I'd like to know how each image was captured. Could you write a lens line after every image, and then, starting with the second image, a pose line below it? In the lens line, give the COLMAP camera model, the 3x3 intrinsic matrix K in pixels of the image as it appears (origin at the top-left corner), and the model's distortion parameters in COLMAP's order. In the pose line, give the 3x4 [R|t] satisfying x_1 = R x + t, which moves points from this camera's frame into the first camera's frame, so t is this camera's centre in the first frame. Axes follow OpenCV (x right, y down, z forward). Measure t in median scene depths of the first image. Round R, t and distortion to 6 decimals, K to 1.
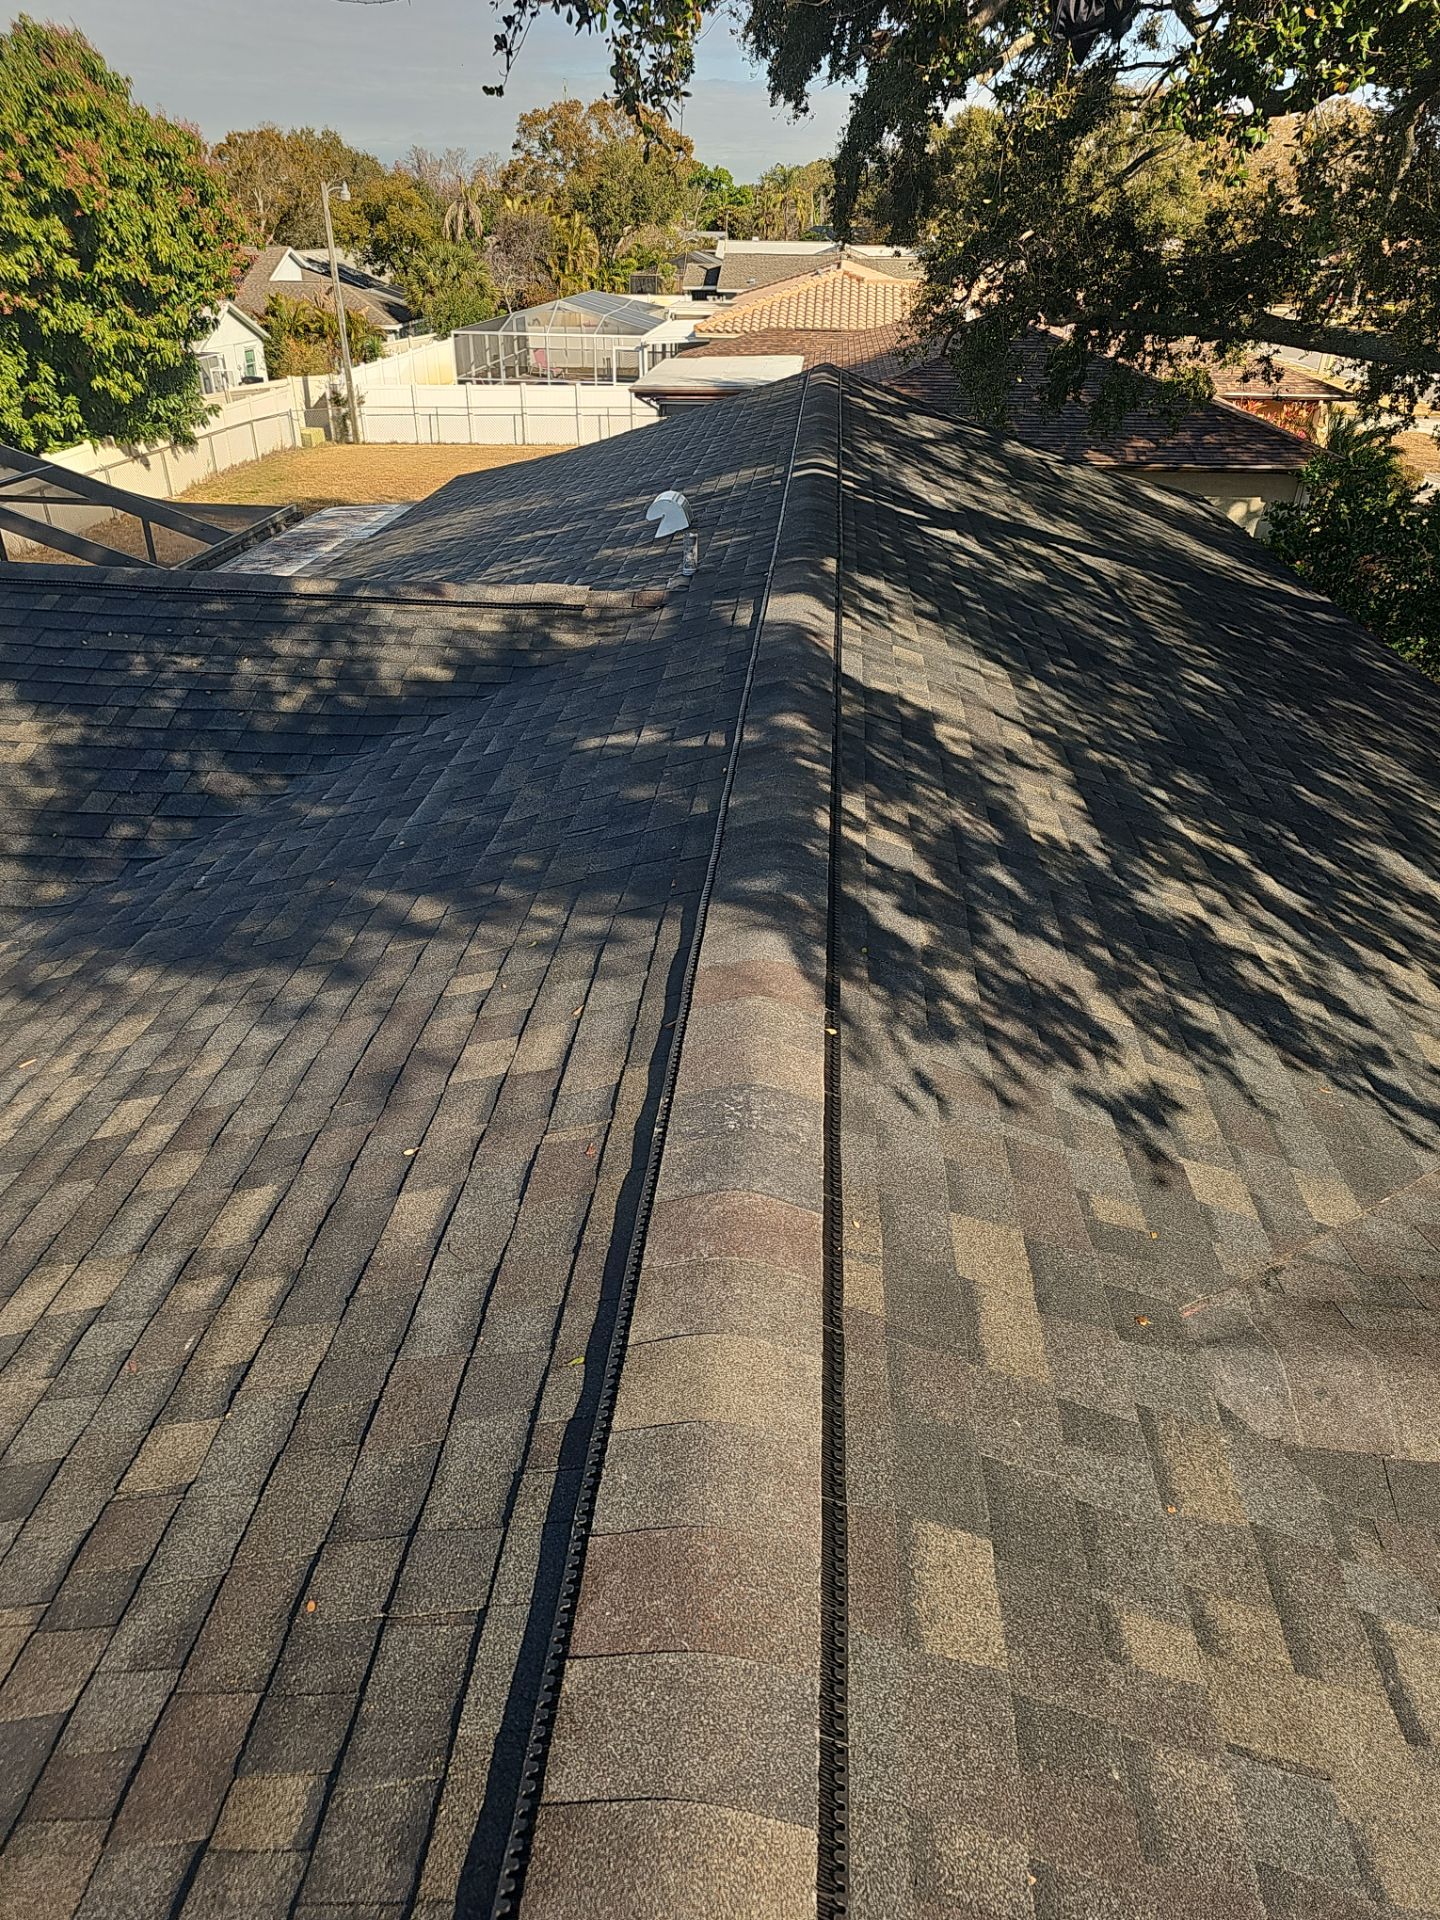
lens RADIAL K [[1309.6, 0, 713.6], [0, 1309.6, 945.6], [0, 0, 1]] dist [0.048460, -0.034808]
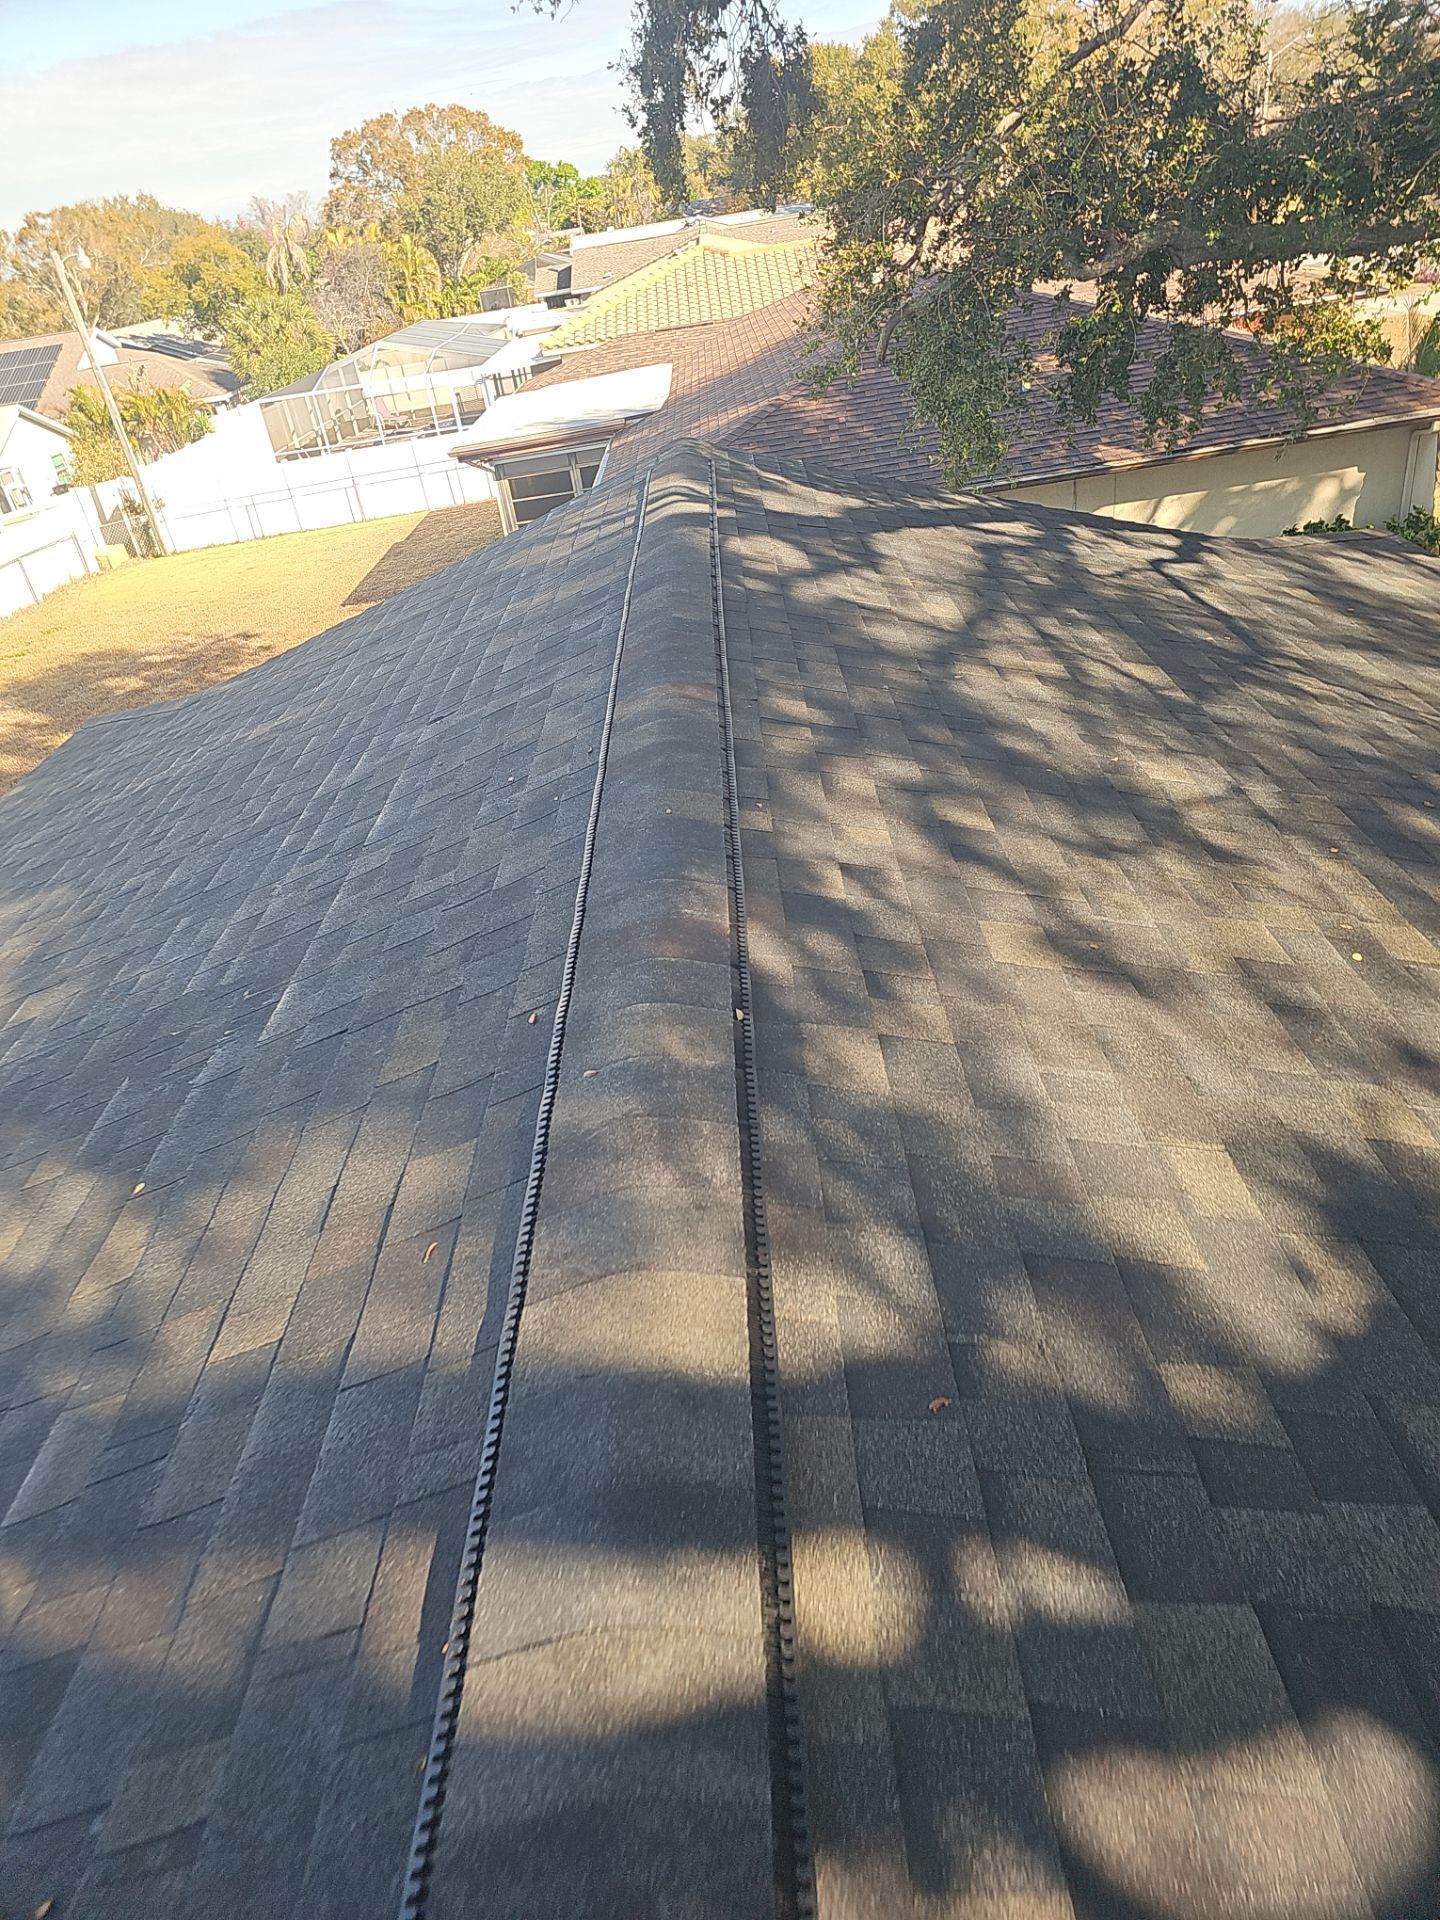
lens RADIAL K [[1275.5, 0, 733.4], [0, 1275.5, 934.8], [0, 0, 1]] dist [0.059656, -0.048344]
pose [[0.982385, -0.186092, 0.016992, 0.013335], [0.185861, 0.982472, 0.014335, -0.055991], [-0.019362, -0.010924, 0.999753, 0.110049]]
